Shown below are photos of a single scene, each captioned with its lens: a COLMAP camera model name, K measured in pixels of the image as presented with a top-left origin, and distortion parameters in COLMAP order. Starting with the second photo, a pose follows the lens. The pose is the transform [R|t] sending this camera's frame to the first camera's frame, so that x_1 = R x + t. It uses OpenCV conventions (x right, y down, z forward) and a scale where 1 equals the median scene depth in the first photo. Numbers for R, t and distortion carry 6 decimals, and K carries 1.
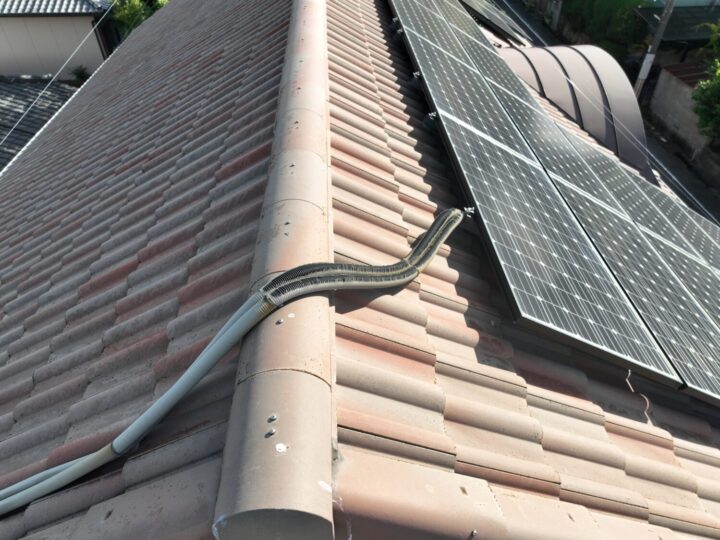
lens RADIAL K [[507.8, 0, 360.0], [0, 507.8, 270.0], [0, 0, 1]] dist [0.000751, 0.001836]
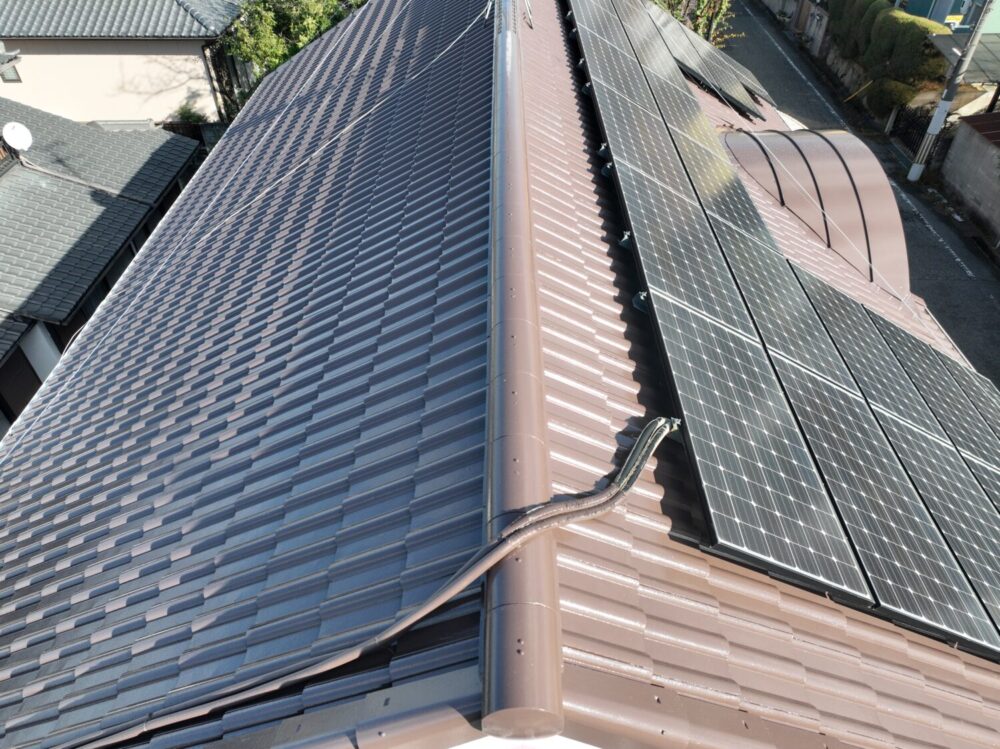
lens RADIAL K [[691.2, 0, 500.0], [0, 691.2, 374.5], [0, 0, 1]] dist [0.003987, -0.000649]
pose [[0.998130, 0.034267, -0.050629, -0.069247], [-0.033846, 0.999385, 0.009151, -0.197664], [0.050911, -0.007420, 0.998676, -0.391008]]
